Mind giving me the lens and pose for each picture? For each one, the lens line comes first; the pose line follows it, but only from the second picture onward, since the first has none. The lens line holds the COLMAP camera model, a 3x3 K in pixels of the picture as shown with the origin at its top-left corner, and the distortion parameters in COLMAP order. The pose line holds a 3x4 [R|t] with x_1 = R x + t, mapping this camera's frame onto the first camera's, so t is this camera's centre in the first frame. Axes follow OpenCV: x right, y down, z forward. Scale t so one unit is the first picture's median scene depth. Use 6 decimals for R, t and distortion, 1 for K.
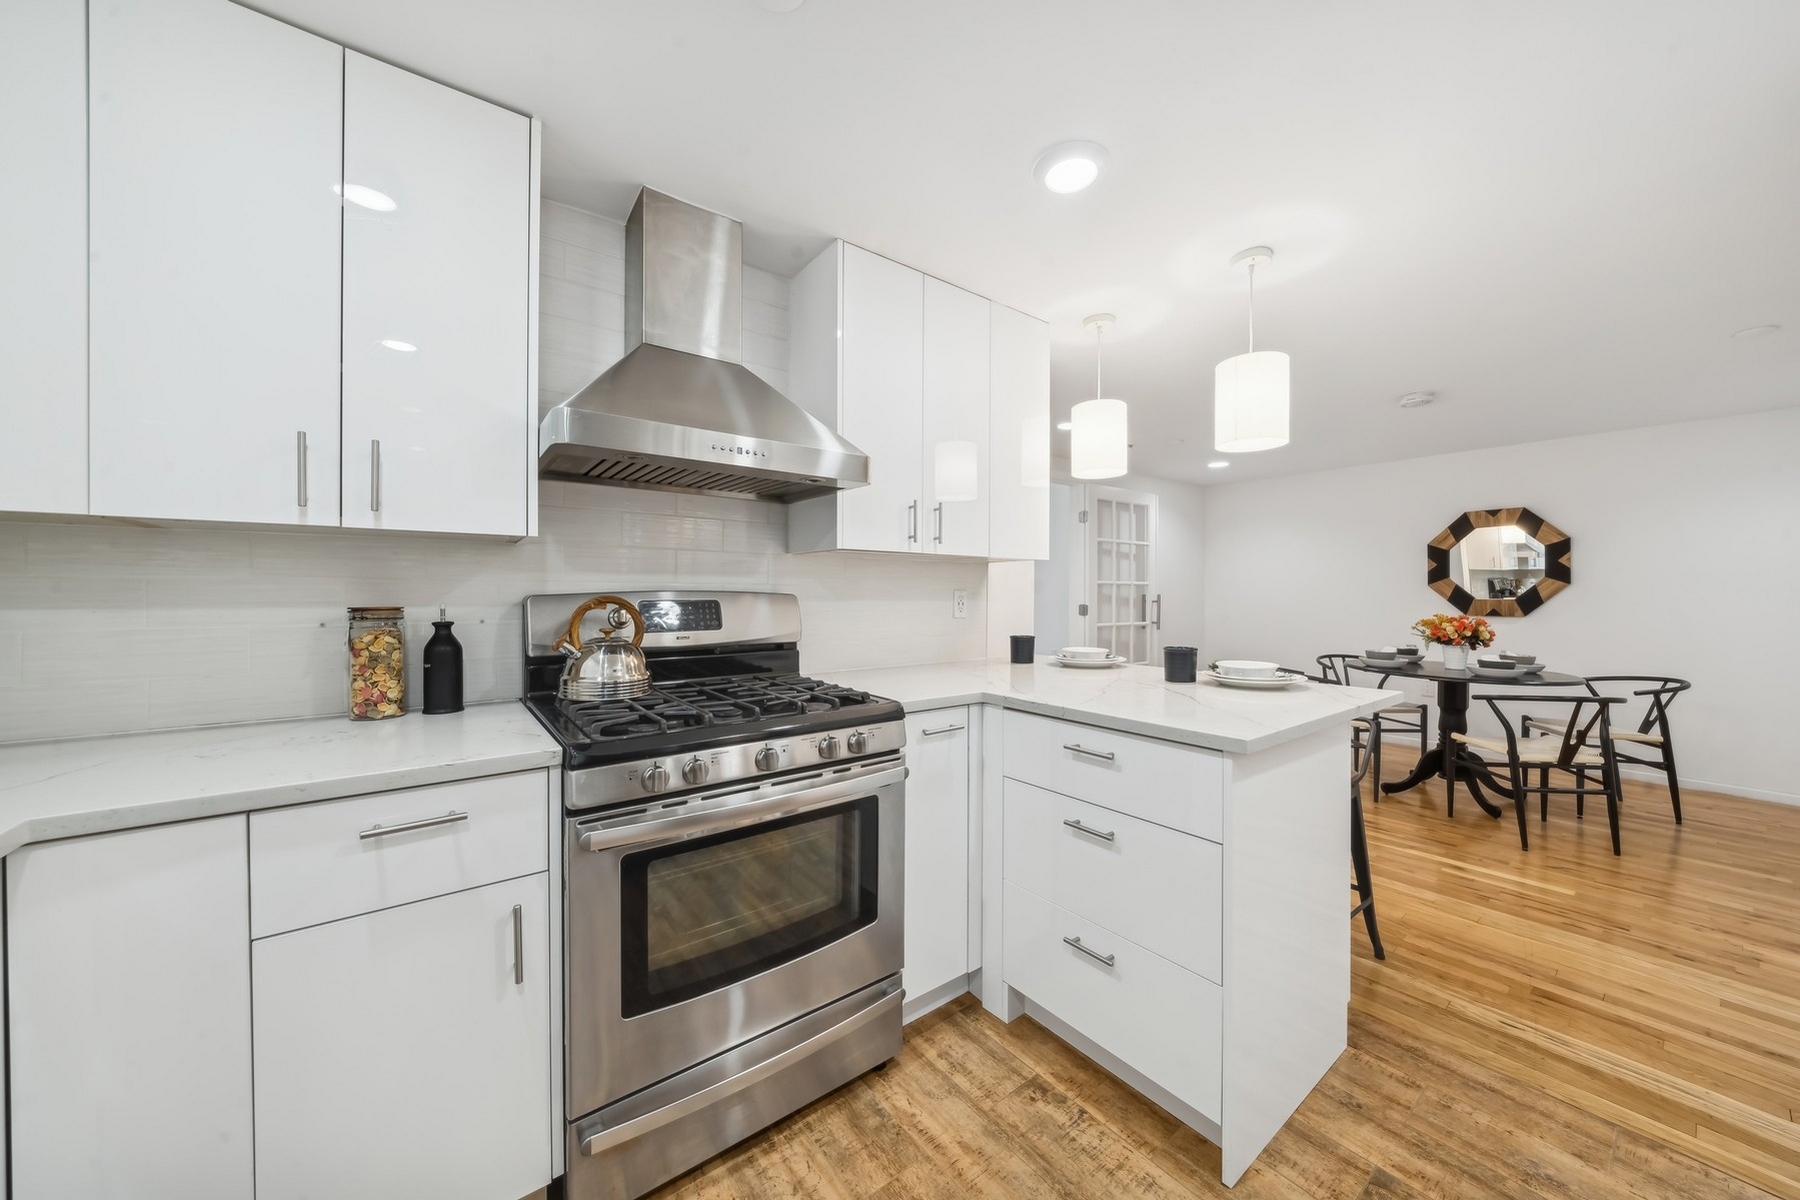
lens RADIAL K [[634.6, 0, 906.5], [0, 634.6, 593.5], [0, 0, 1]] dist [-0.009628, 0.000887]
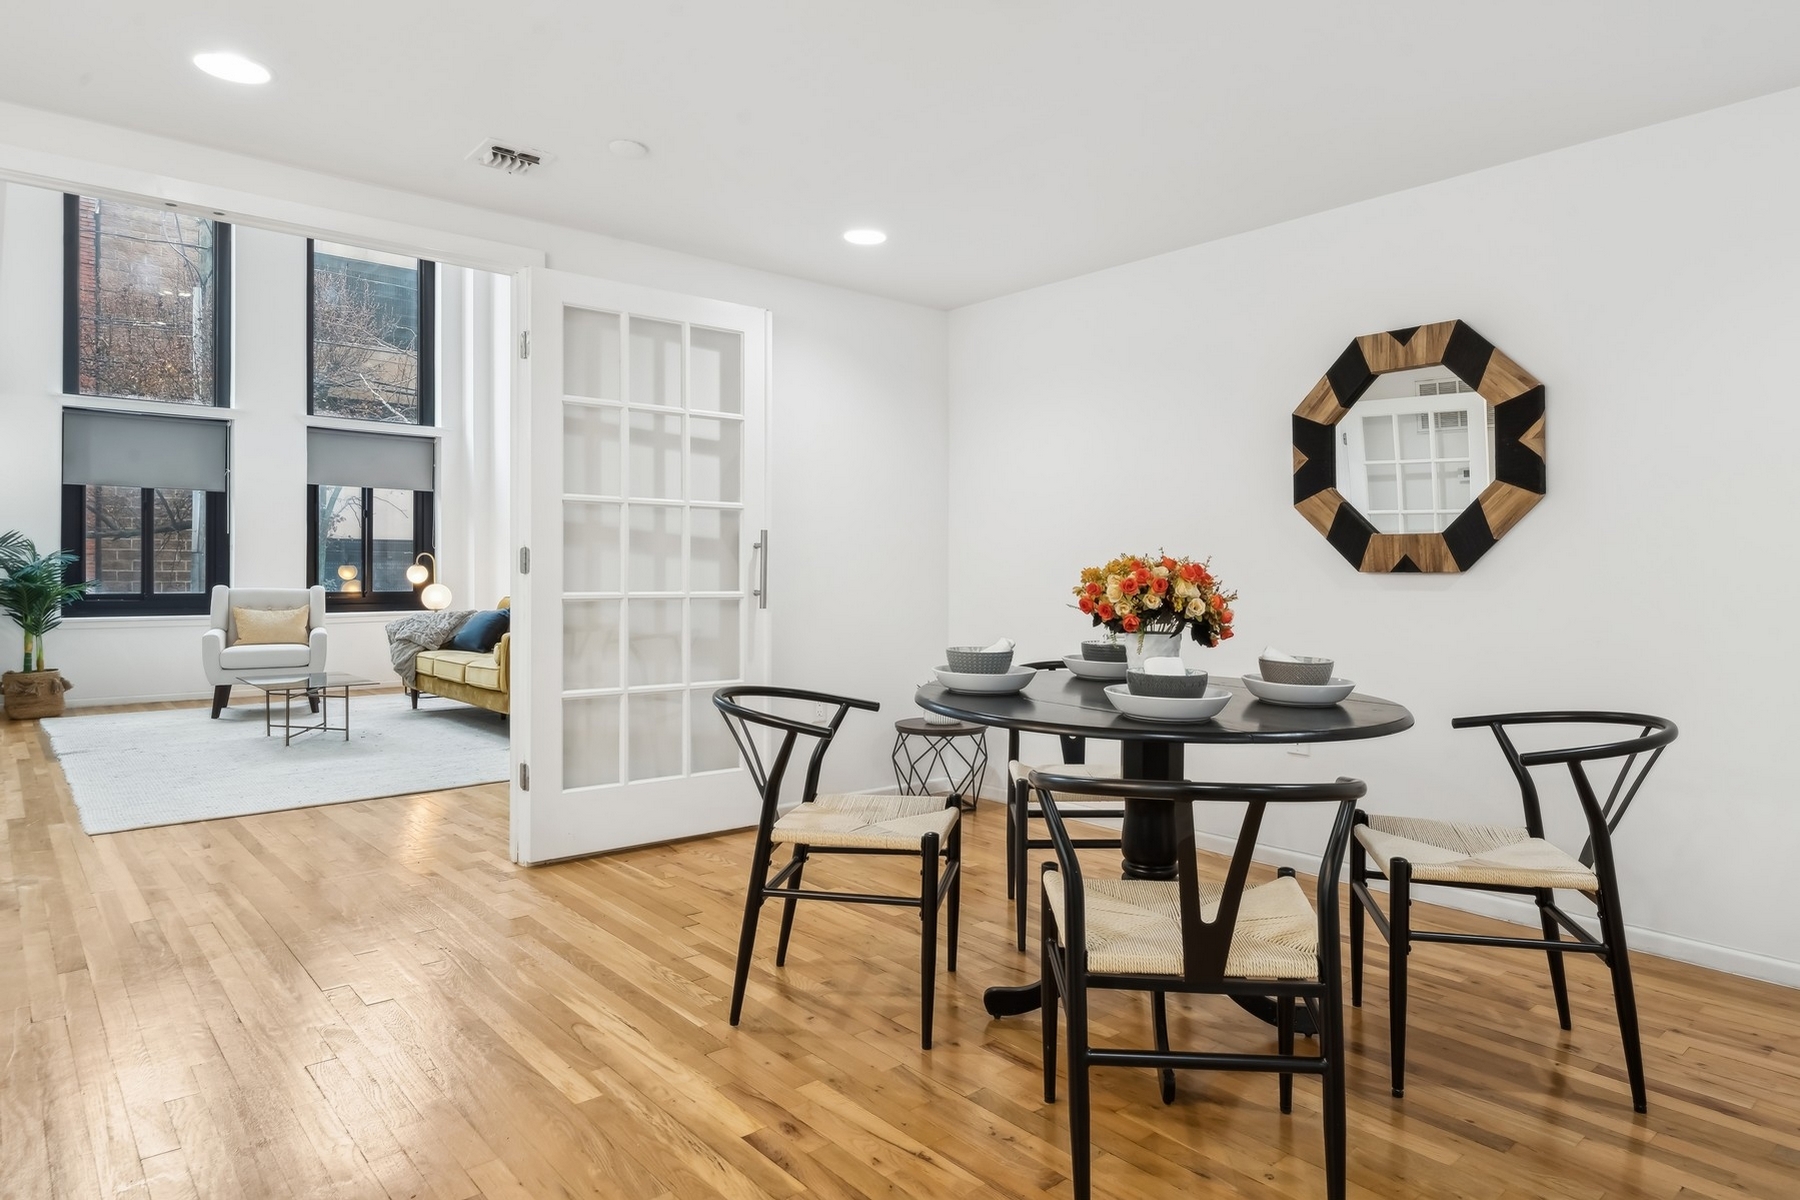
lens RADIAL K [[1044.1, 0, 936.1], [0, 1044.1, 572.0], [0, 0, 1]] dist [0.009364, 0.003767]
pose [[0.997848, 0.002663, 0.065521, 1.116157], [-0.002874, 0.999991, 0.003125, 0.069323], [-0.065512, -0.003307, 0.997846, 0.583388]]
